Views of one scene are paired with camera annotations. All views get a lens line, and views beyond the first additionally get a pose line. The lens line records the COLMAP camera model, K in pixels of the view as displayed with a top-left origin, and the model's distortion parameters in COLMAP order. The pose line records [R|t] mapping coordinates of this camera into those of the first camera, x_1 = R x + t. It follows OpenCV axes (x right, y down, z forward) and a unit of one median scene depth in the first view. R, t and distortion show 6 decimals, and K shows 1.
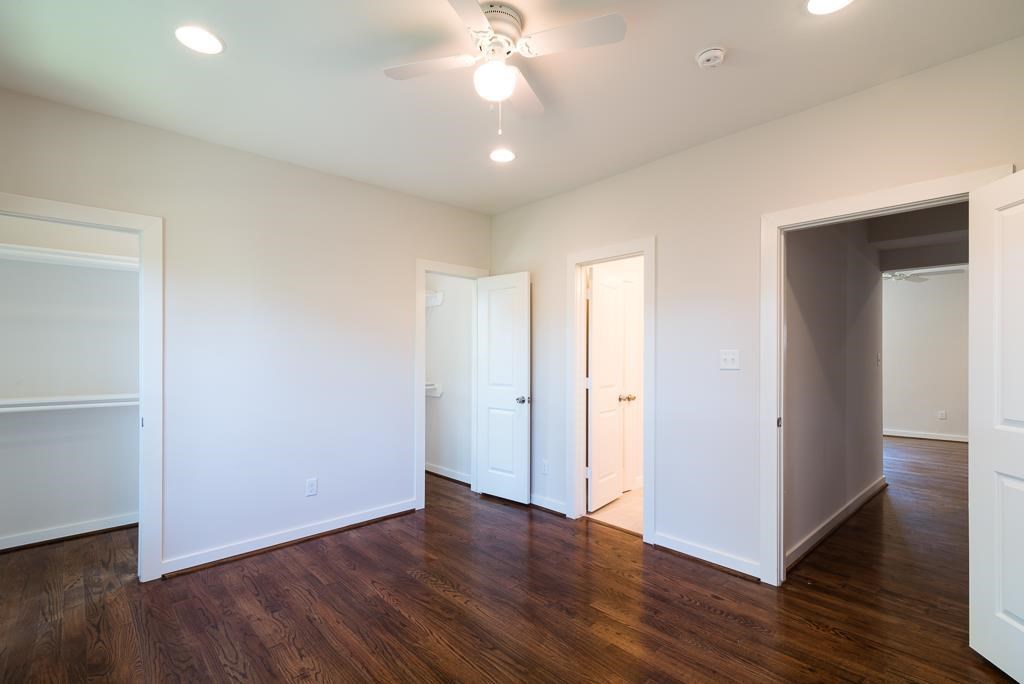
lens RADIAL K [[469.2, 0, 514.3], [0, 469.2, 356.8], [0, 0, 1]] dist [0.016114, -0.000321]
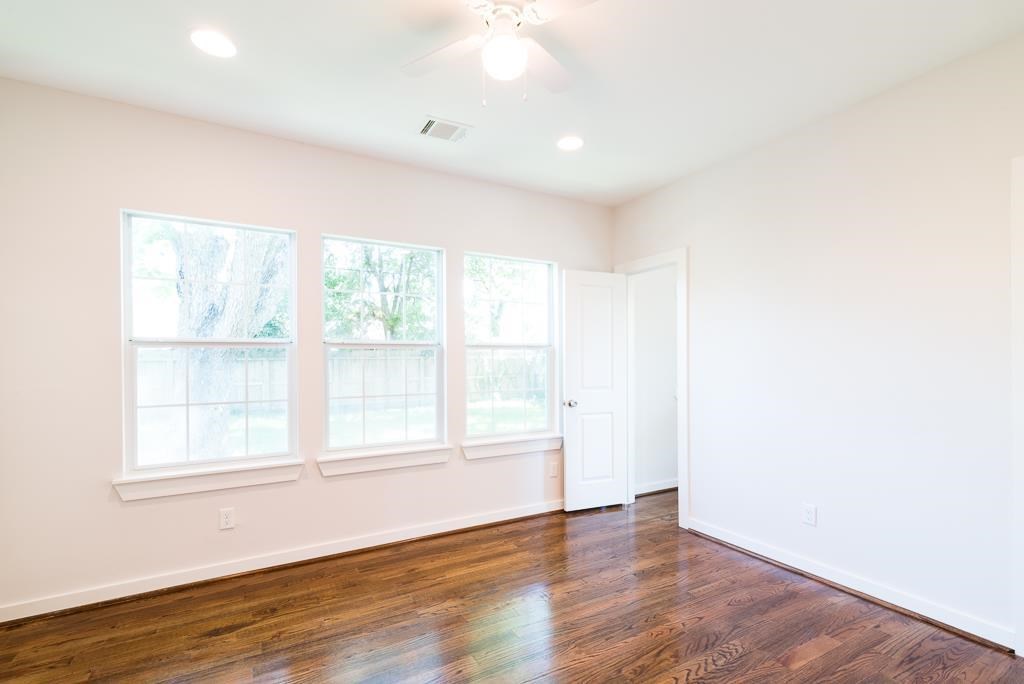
lens RADIAL K [[469.2, 0, 514.3], [0, 469.2, 356.8], [0, 0, 1]] dist [0.016114, -0.000321]
pose [[-0.229449, -0.003471, -0.973314, 0.508385], [0.009366, 0.999939, -0.005774, 0.003608], [0.973276, -0.010441, -0.229403, 0.718898]]
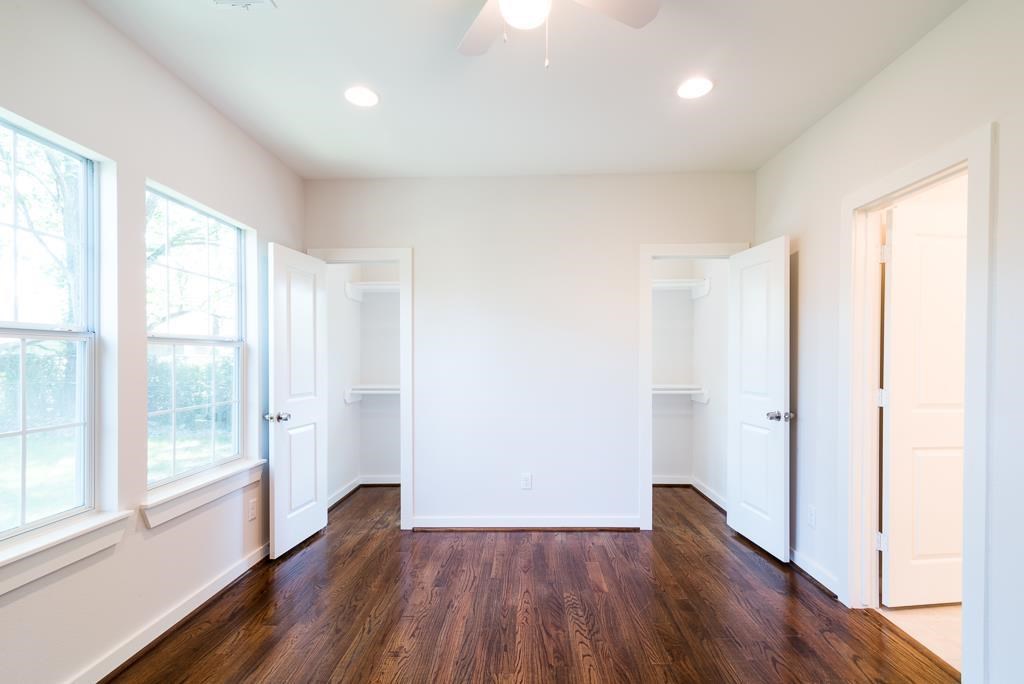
lens RADIAL K [[469.2, 0, 514.3], [0, 469.2, 356.8], [0, 0, 1]] dist [0.016114, -0.000321]
pose [[0.713637, -0.001146, -0.700514, 0.291880], [0.004147, 0.999988, 0.002589, -0.002006], [0.700503, -0.004752, 0.713633, 0.247949]]
